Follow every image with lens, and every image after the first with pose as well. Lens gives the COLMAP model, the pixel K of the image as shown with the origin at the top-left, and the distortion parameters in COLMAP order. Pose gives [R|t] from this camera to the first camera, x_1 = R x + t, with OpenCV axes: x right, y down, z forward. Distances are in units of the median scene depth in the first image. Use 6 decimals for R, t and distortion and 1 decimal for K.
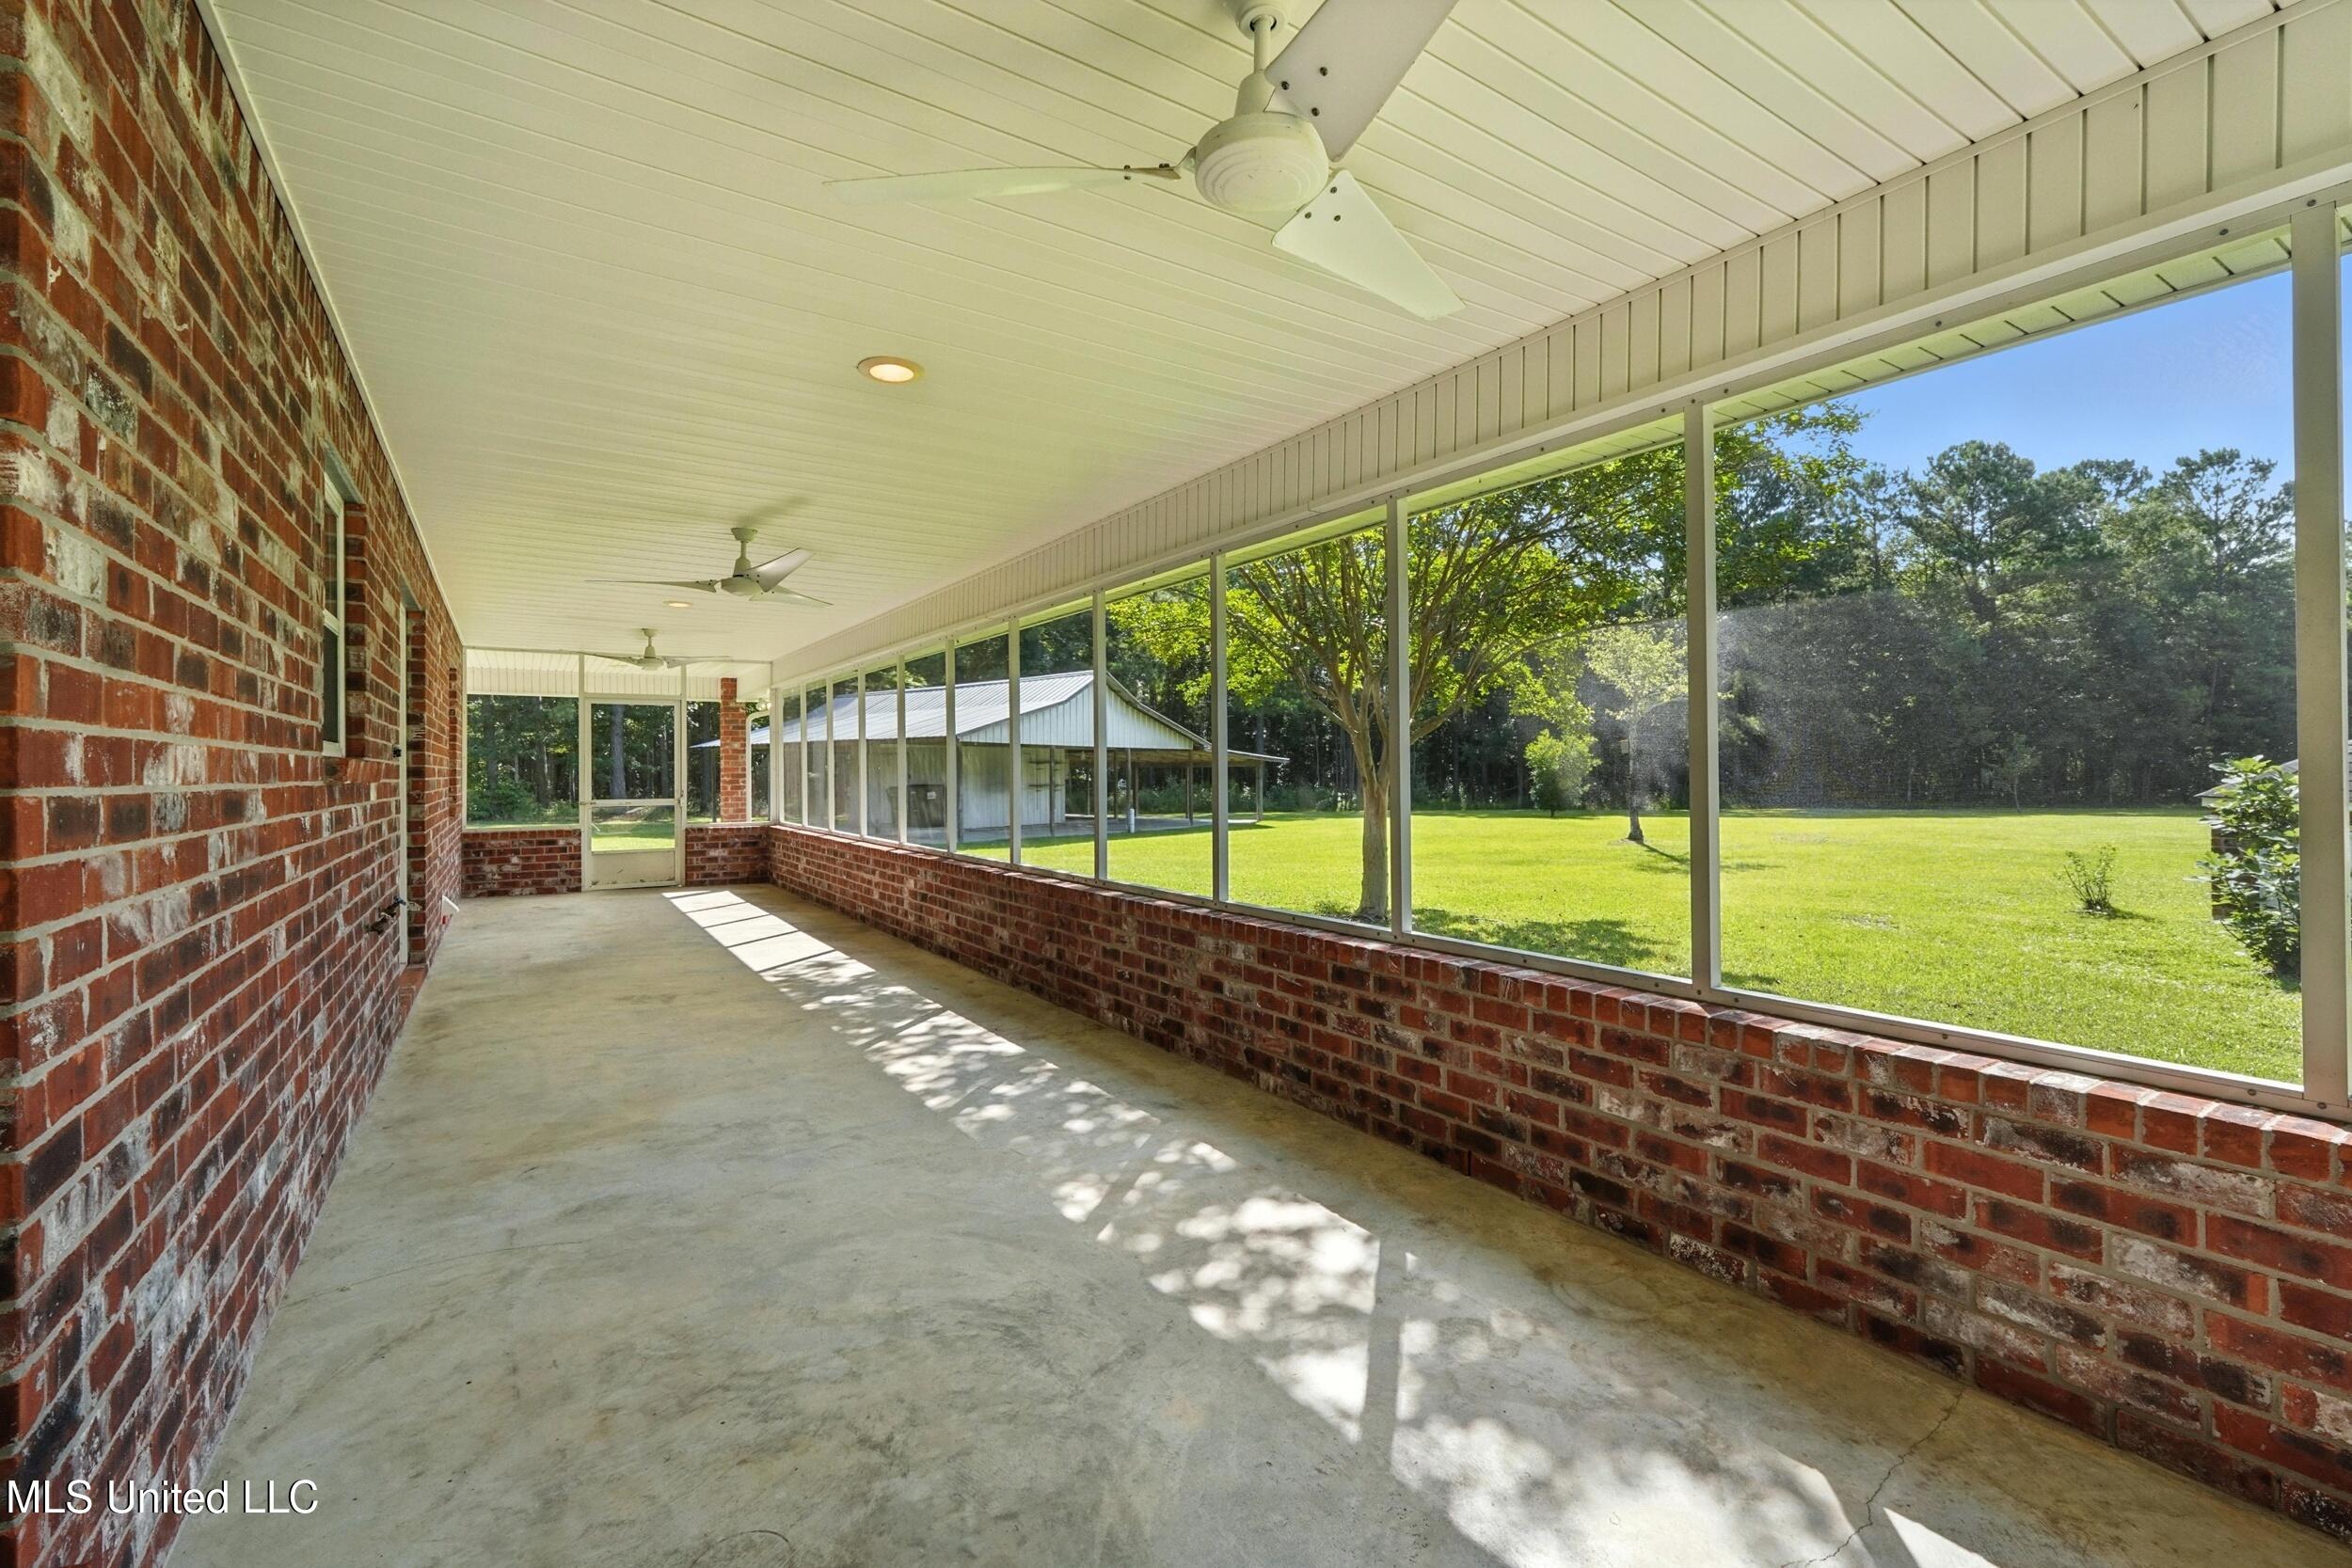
lens RADIAL K [[1033.2, 0, 1176.0], [0, 1033.2, 784.0], [0, 0, 1]] dist [-0.000001, -0.000091]
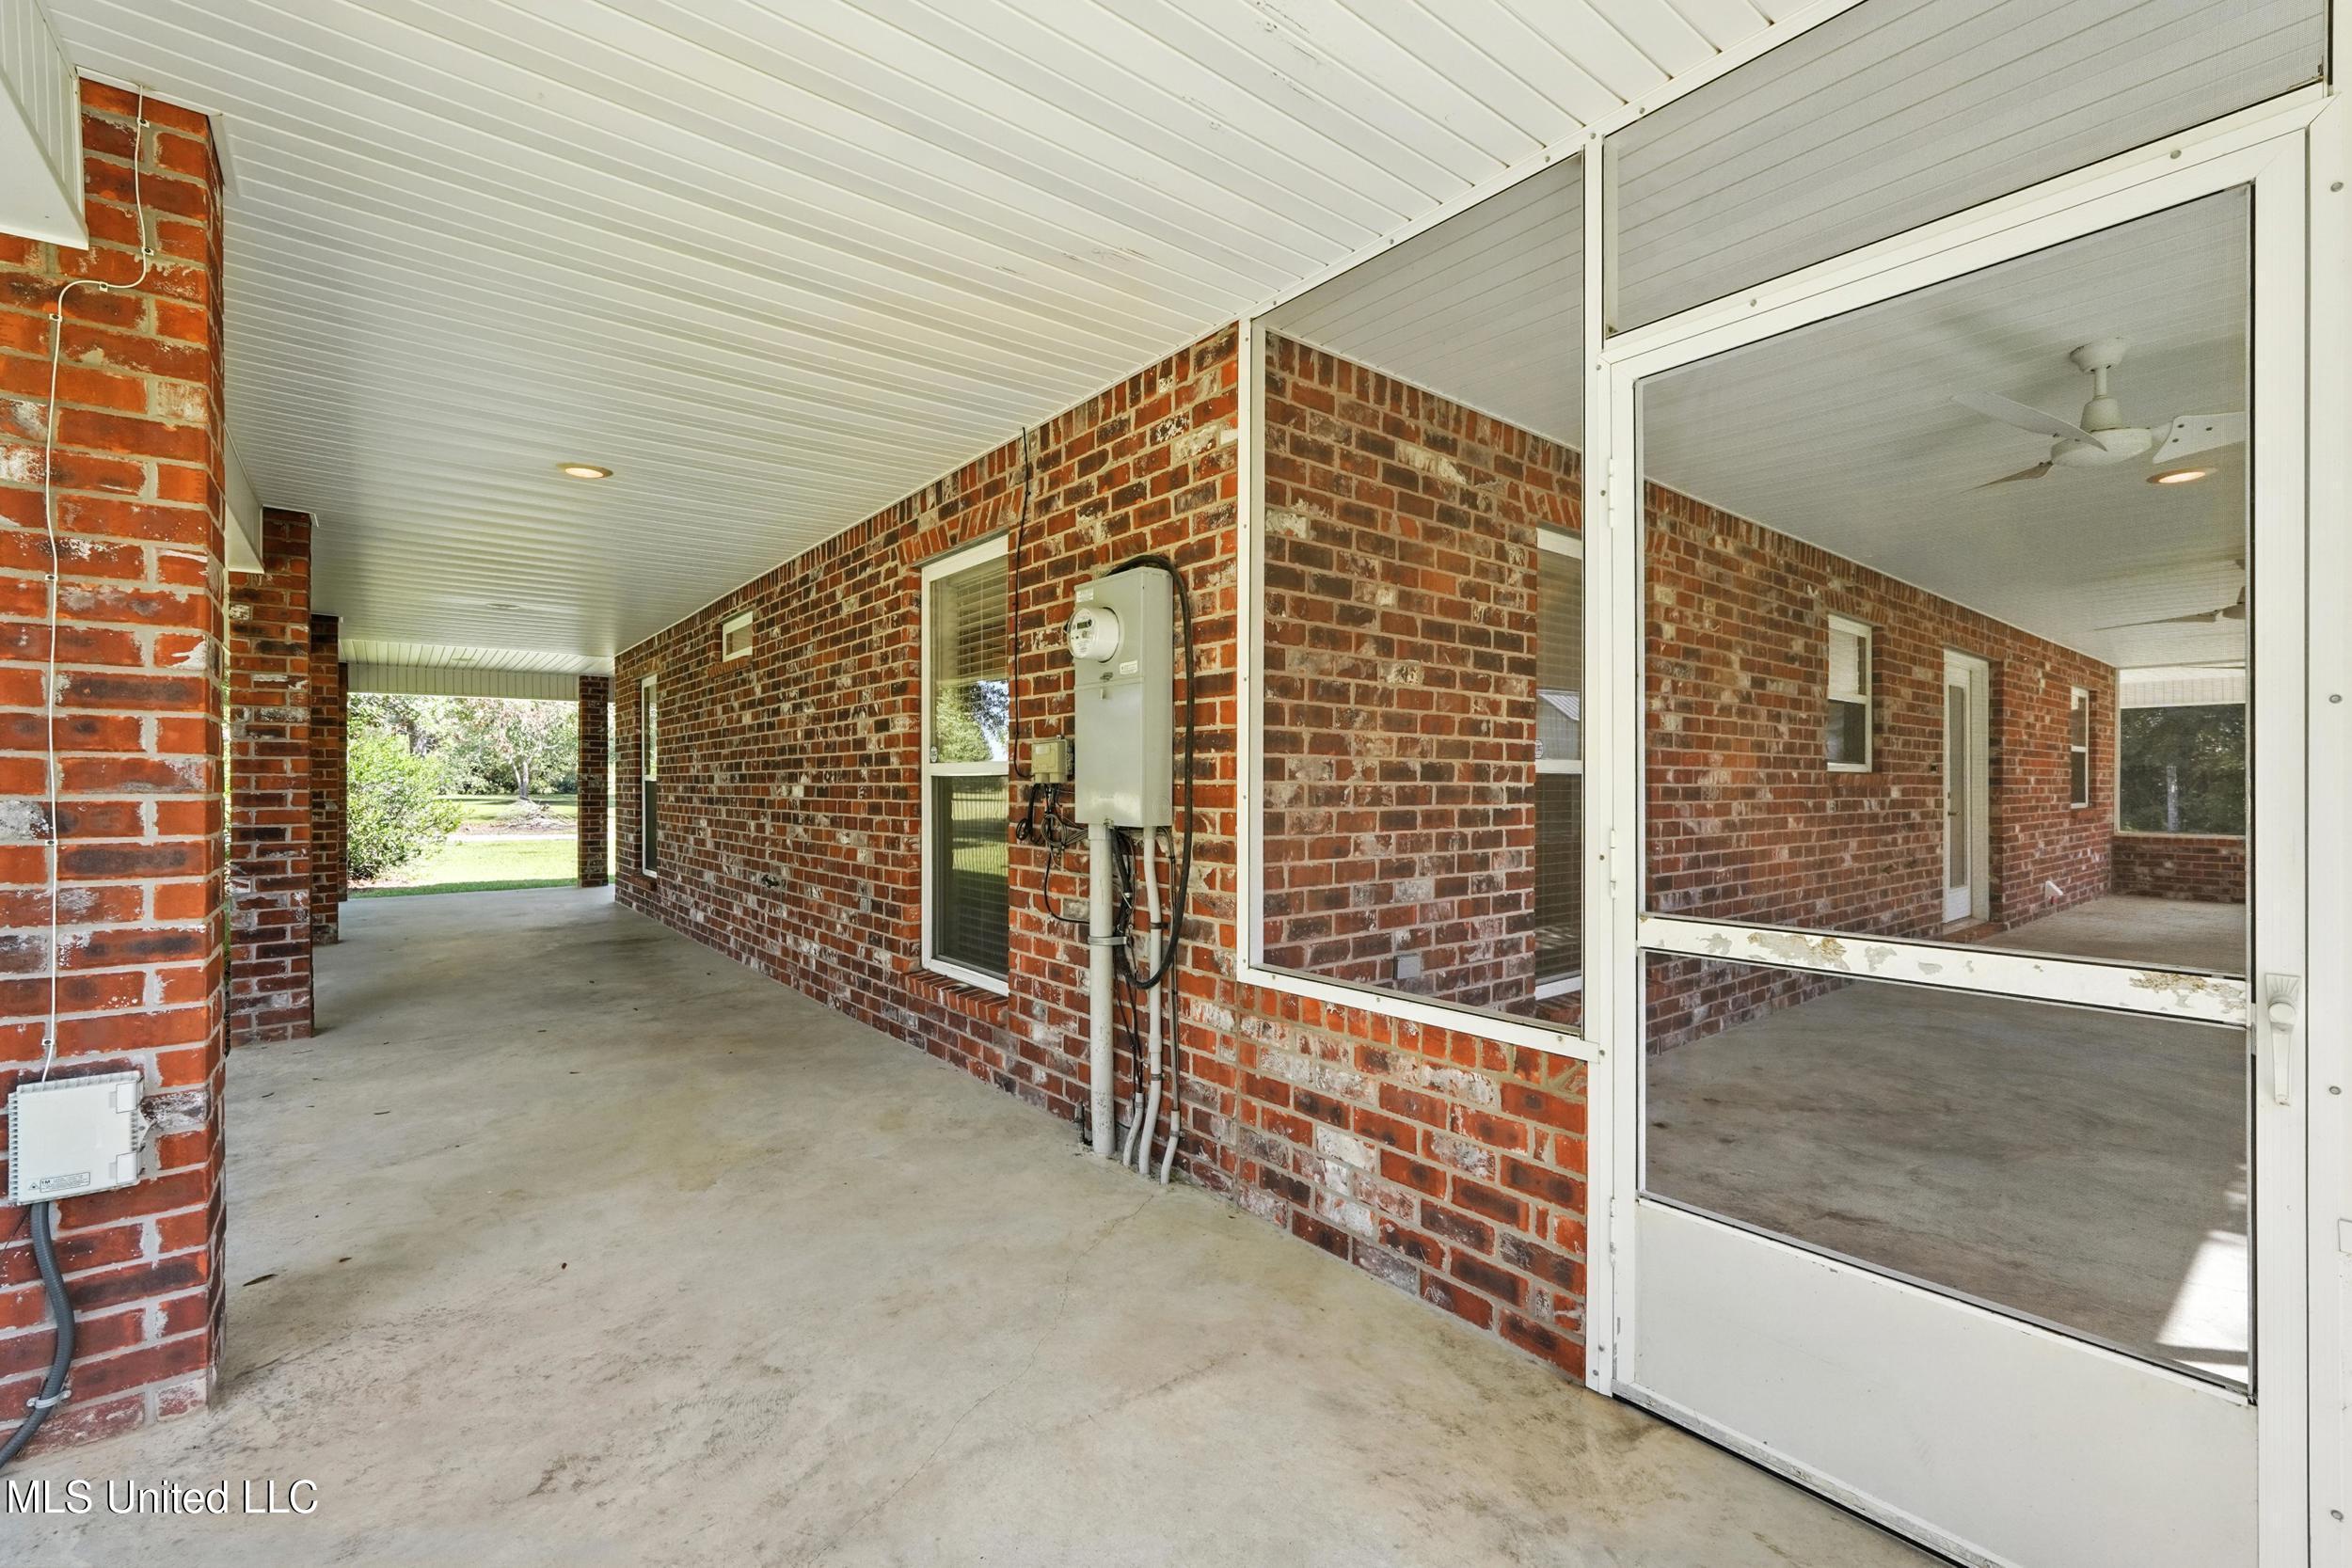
lens RADIAL K [[963.1, 0, 1222.1], [0, 963.1, 779.5], [0, 0, 1]] dist [0.001817, 0.000312]
pose [[0.144891, -0.000840, -0.989447, 0.438132], [-0.012684, 0.999916, -0.002706, 0.003738], [0.989366, 0.012942, 0.144868, -0.222783]]
